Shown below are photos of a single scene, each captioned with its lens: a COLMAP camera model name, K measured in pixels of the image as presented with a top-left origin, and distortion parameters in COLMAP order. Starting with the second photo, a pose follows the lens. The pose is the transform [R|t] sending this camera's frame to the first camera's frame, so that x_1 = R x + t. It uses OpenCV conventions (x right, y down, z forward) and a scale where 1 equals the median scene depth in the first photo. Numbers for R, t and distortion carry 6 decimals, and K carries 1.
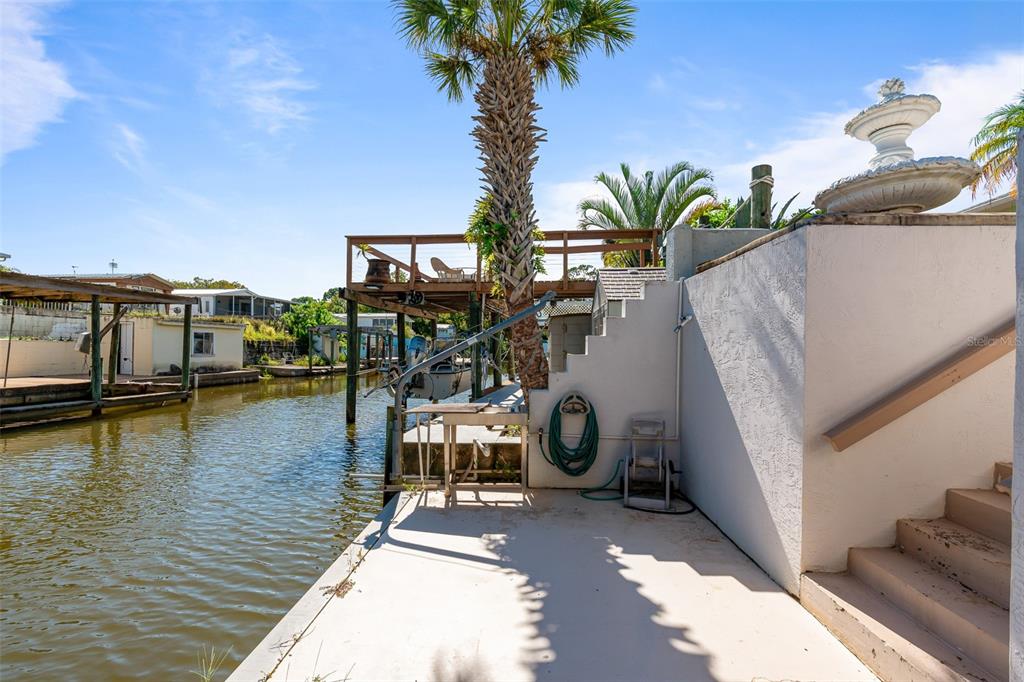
lens RADIAL K [[489.0, 0, 512.0], [0, 489.0, 341.0], [0, 0, 1]] dist [0.001715, 0.000348]
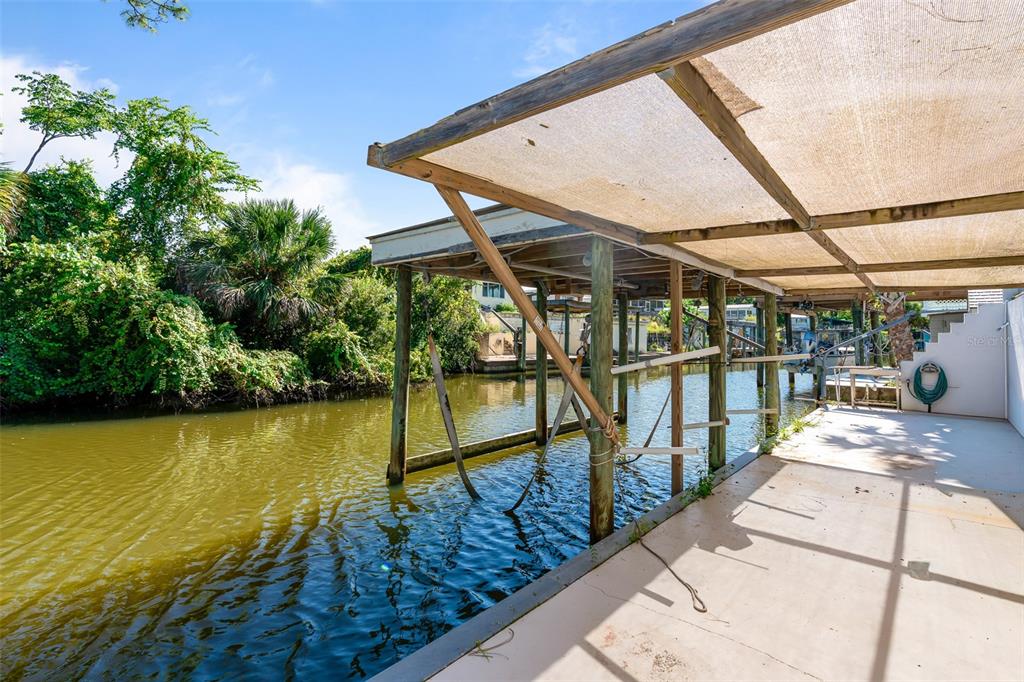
lens RADIAL K [[489.0, 0, 512.0], [0, 489.0, 341.0], [0, 0, 1]] dist [0.001715, 0.000348]
pose [[0.794128, -0.010341, -0.607663, -0.008818], [0.025760, 0.999529, 0.016656, -0.053667], [0.607205, -0.028880, 0.794021, -1.449404]]
